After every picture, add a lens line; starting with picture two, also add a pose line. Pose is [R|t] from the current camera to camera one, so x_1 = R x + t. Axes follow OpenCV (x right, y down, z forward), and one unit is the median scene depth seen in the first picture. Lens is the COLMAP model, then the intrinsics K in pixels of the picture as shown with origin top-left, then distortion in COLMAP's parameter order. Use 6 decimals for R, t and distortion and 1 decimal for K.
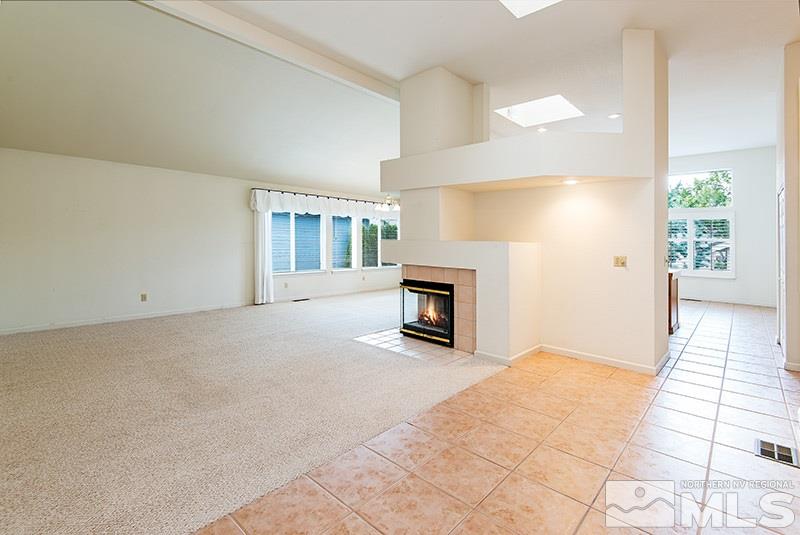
lens RADIAL K [[375.2, 0, 413.6], [0, 375.2, 246.8], [0, 0, 1]] dist [0.000876, -0.000246]
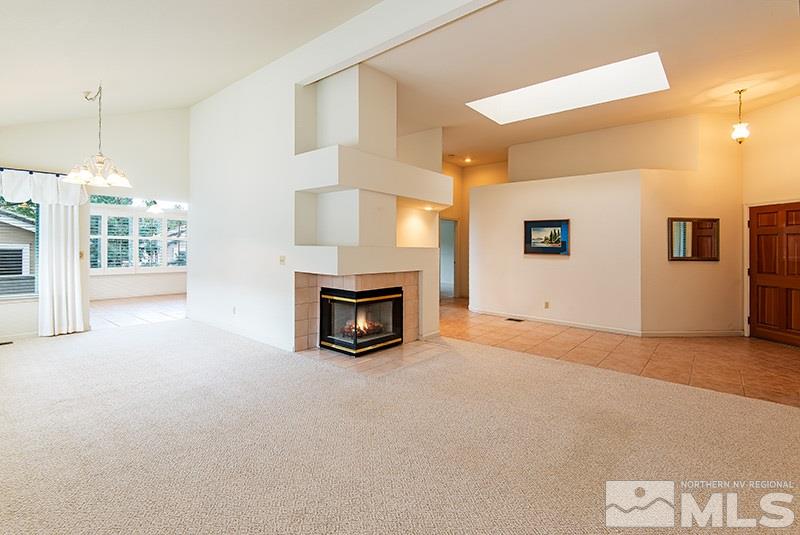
lens RADIAL K [[375.2, 0, 413.0], [0, 375.2, 244.0], [0, 0, 1]] dist [0.000876, -0.000246]
pose [[-0.051057, -0.009418, 0.998651, -0.936805], [0.001132, 0.999954, 0.009488, -0.033519], [-0.998695, 0.001615, -0.051044, 0.963183]]
